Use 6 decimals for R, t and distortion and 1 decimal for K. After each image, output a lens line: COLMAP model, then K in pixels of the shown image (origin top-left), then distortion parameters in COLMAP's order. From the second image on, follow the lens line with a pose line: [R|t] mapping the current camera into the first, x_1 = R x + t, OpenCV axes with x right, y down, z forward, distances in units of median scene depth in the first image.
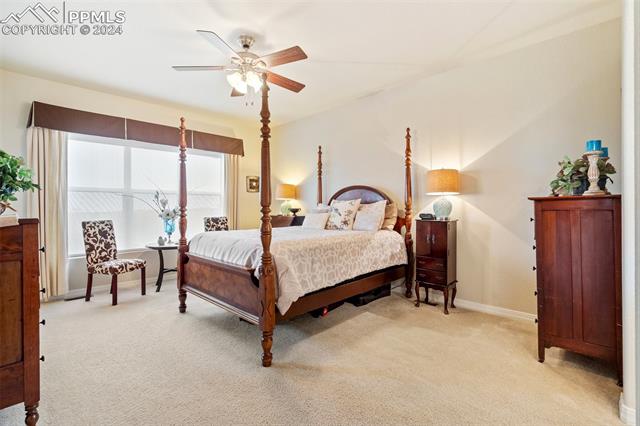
lens RADIAL K [[294.3, 0, 300.1], [0, 294.3, 204.2], [0, 0, 1]] dist [-0.009510, 0.004314]
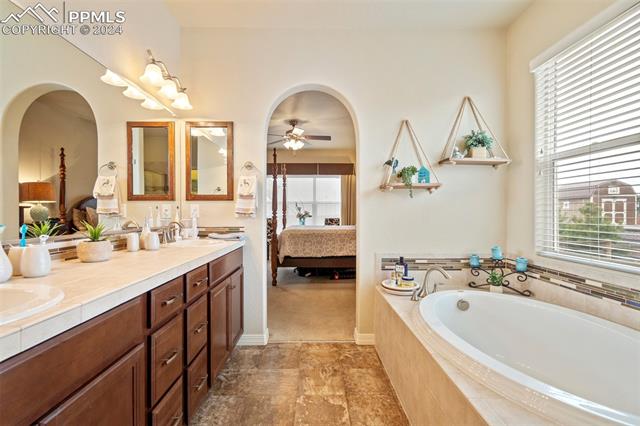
lens RADIAL K [[294.3, 0, 318.3], [0, 294.3, 211.4], [0, 0, 1]] dist [-0.009510, 0.004314]
pose [[0.679521, 0.001856, -0.733654, 1.037598], [0.009328, 0.999894, 0.011169, -0.009235], [0.733597, -0.014433, 0.679432, -0.136480]]
